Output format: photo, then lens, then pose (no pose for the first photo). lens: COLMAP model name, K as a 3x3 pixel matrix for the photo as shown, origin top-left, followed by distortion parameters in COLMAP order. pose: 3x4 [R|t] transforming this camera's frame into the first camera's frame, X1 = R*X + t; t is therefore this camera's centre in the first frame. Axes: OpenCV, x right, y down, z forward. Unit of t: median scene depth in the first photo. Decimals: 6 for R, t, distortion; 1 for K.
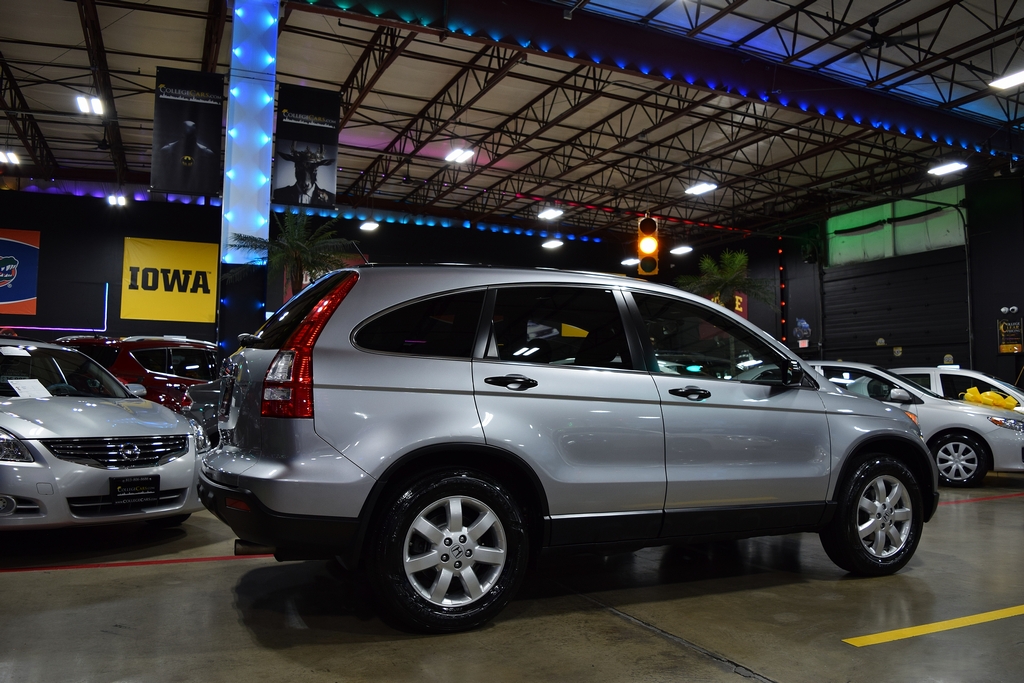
lens RADIAL K [[800.0, 0, 516.8], [0, 800.0, 337.2], [0, 0, 1]] dist [-0.098406, 0.023532]
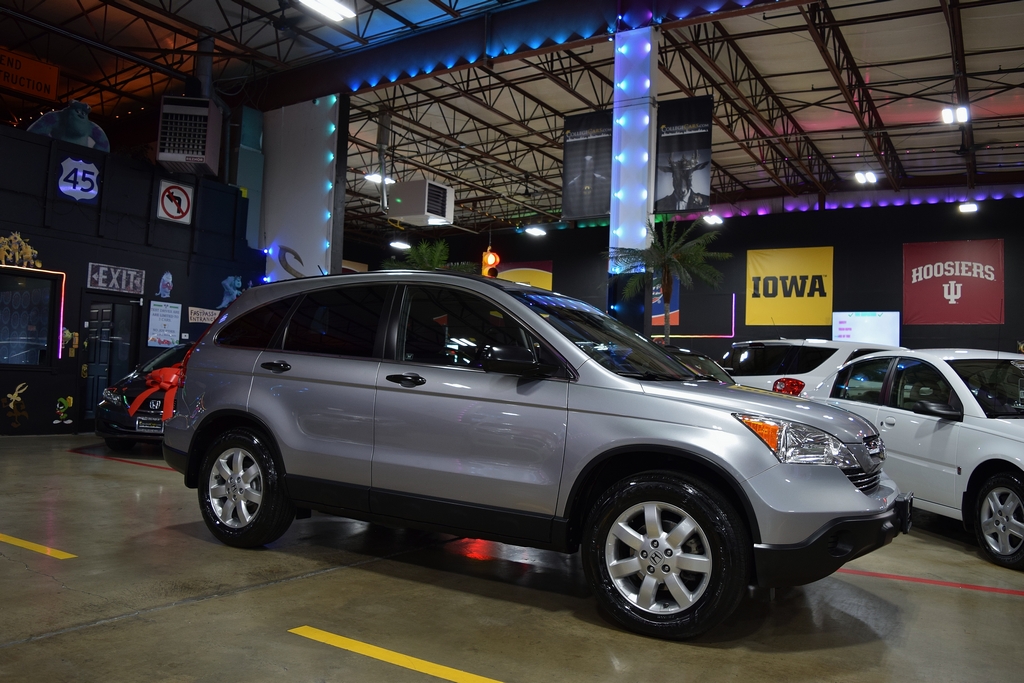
lens RADIAL K [[800.0, 0, 515.8], [0, 800.0, 337.2], [0, 0, 1]] dist [-0.098406, 0.023532]
pose [[0.567446, -0.030798, -0.822834, 0.466246], [0.024595, 0.999488, -0.020449, 0.016271], [0.823043, -0.008634, 0.567913, 0.217449]]
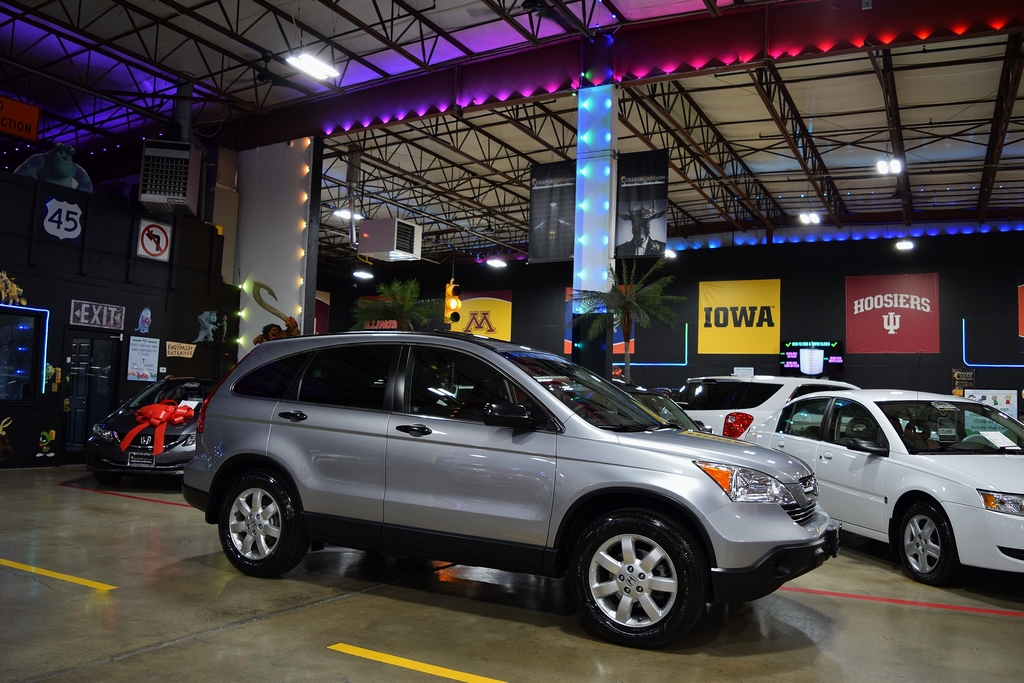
lens RADIAL K [[800.0, 0, 516.7], [0, 800.0, 339.9], [0, 0, 1]] dist [-0.098406, 0.023532]
pose [[0.615185, -0.049799, -0.786808, 0.511709], [0.026750, 0.998747, -0.042299, -0.003962], [0.787929, 0.004975, 0.615747, 0.157643]]
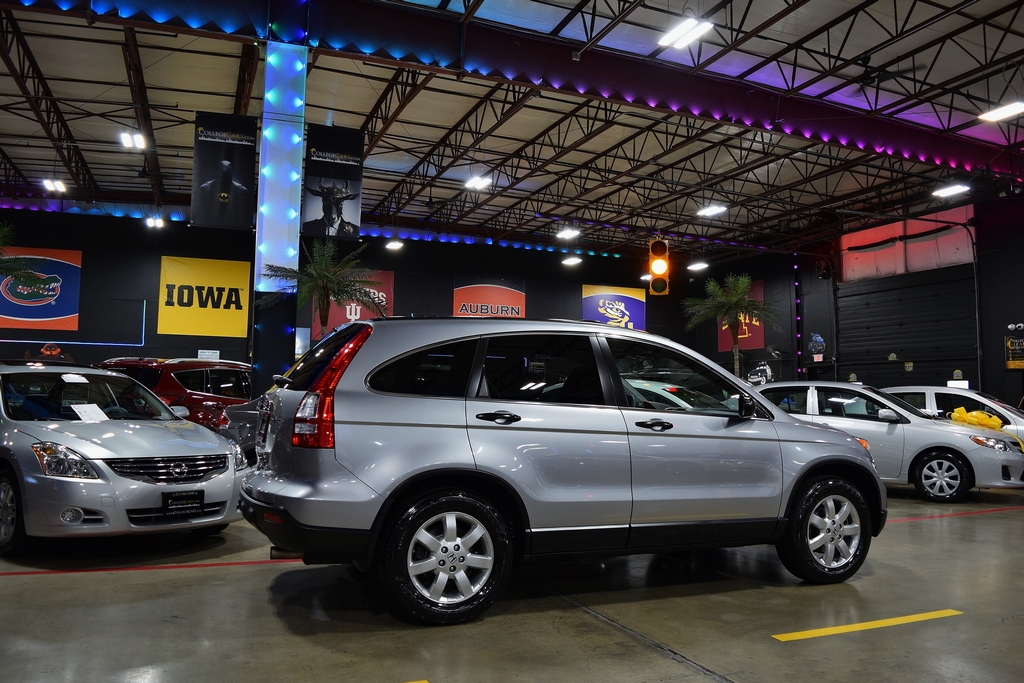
lens RADIAL K [[800.0, 0, 517.0], [0, 800.0, 338.5], [0, 0, 1]] dist [-0.098406, 0.023532]
pose [[0.999410, 0.000296, -0.034356, 0.022687], [-0.000575, 0.999967, -0.008099, -0.019264], [0.034352, 0.008114, 0.999377, -0.073136]]
